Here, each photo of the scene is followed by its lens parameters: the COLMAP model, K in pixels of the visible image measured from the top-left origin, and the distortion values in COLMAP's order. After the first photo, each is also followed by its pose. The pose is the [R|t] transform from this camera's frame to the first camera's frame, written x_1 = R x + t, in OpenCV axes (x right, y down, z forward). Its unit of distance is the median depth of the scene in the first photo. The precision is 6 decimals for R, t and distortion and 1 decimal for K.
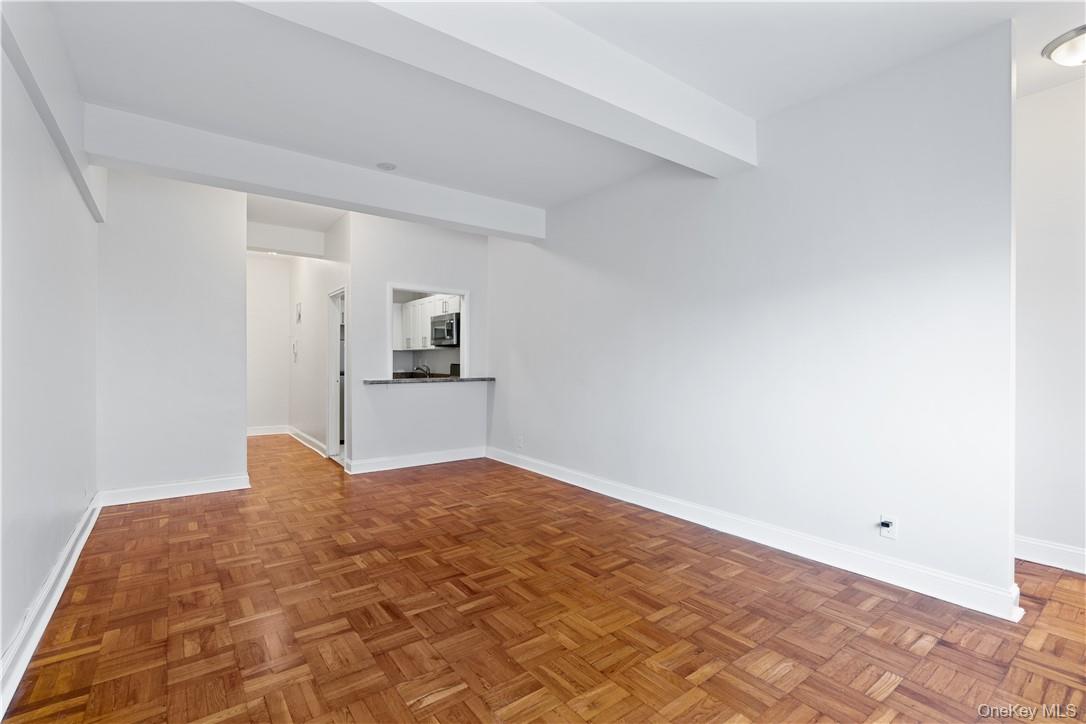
lens RADIAL K [[489.3, 0, 540.3], [0, 489.3, 354.2], [0, 0, 1]] dist [-0.013816, 0.005153]
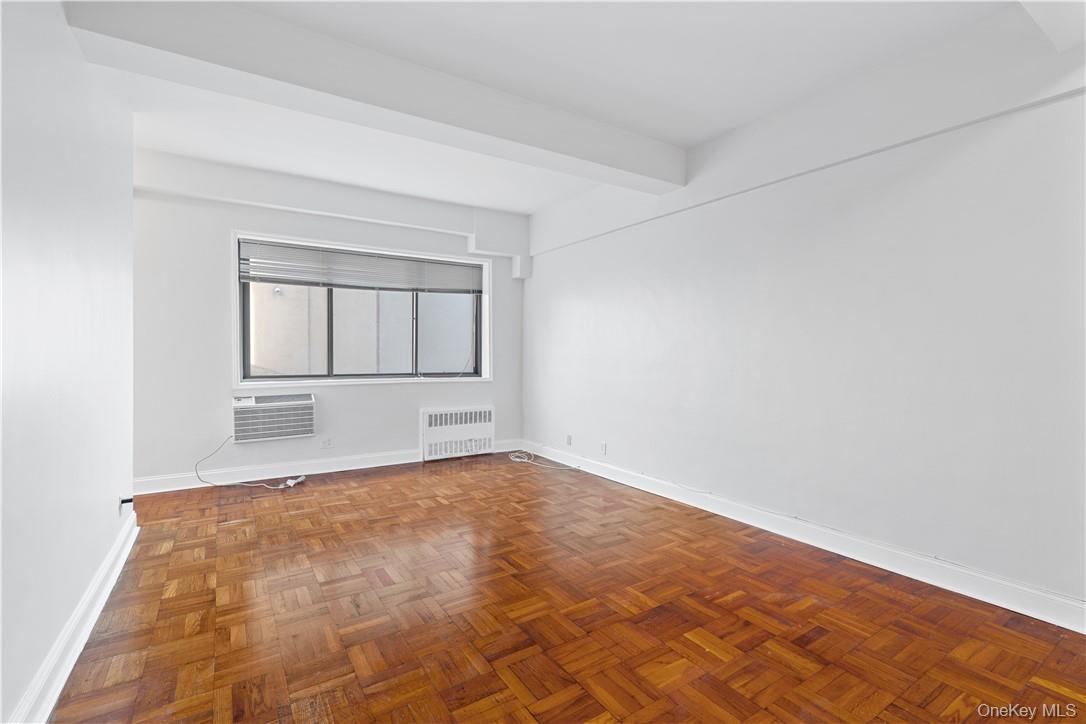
lens RADIAL K [[489.3, 0, 540.3], [0, 489.3, 354.2], [0, 0, 1]] dist [-0.013816, 0.005153]
pose [[-0.997676, -0.004948, 0.067962, -0.240340], [-0.005473, 0.999957, -0.007539, 0.021195], [-0.067922, -0.007893, -0.997659, 1.730912]]
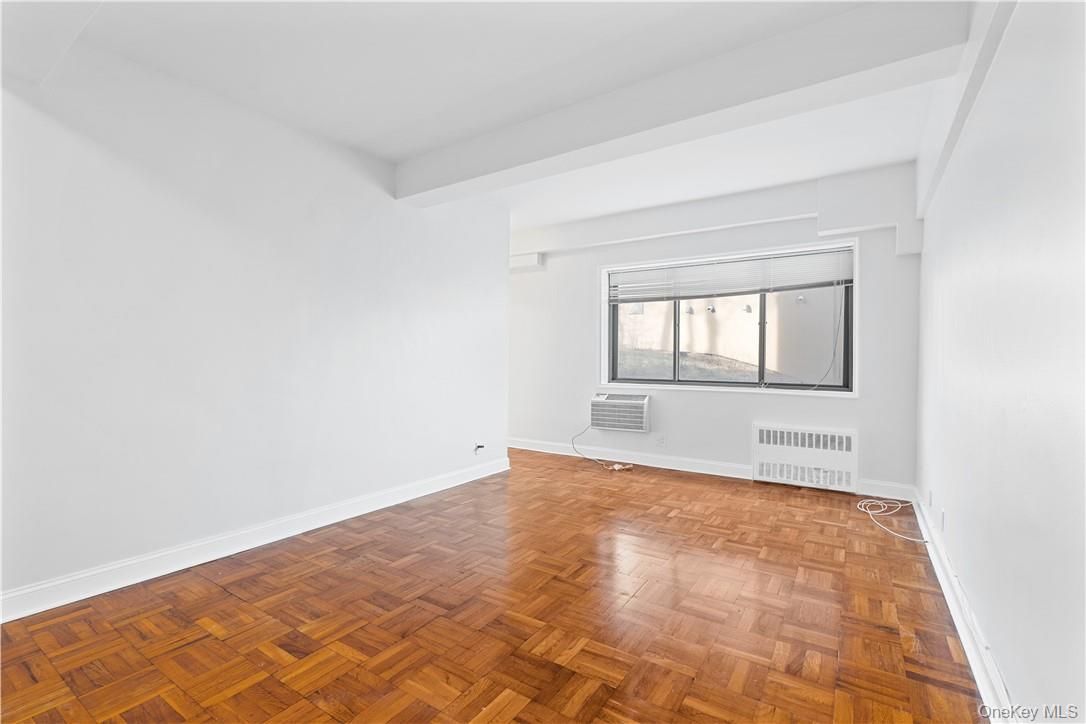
lens RADIAL K [[489.3, 0, 540.3], [0, 489.3, 354.2], [0, 0, 1]] dist [-0.013816, 0.005153]
pose [[-0.331987, 0.004777, 0.943272, -0.948825], [-0.015448, 0.999826, -0.010500, 0.013633], [-0.943157, -0.018057, -0.331856, 1.204839]]
